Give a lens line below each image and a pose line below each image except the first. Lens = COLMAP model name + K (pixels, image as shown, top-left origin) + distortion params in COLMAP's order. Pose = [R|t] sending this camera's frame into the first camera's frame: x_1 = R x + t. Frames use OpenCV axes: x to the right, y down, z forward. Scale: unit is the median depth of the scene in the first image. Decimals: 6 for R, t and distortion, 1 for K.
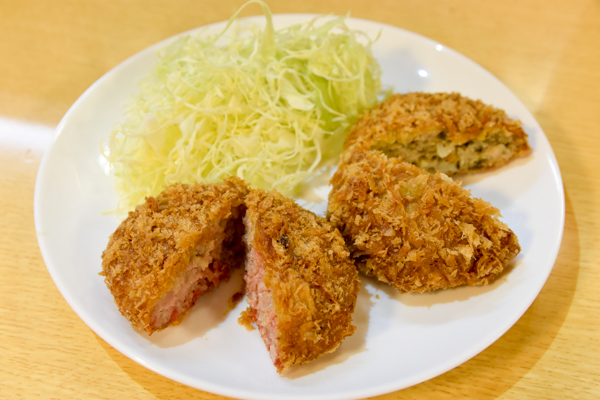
lens RADIAL K [[687.9, 0, 298.1], [0, 687.9, 202.1], [0, 0, 1]] dist [-0.163394, 0.000000]
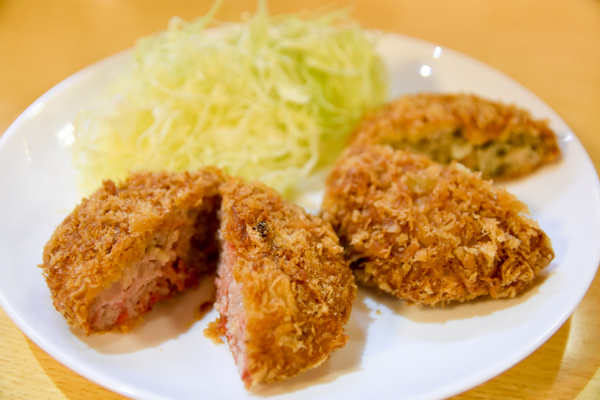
lens RADIAL K [[687.9, 0, 302.0], [0, 687.9, 198.0], [0, 0, 1]] dist [-0.163394, 0.000000]
pose [[0.999401, 0.026188, -0.022632, 0.041718], [-0.029415, 0.987225, -0.156595, 0.138890], [0.018242, 0.157167, 0.987404, 0.184842]]
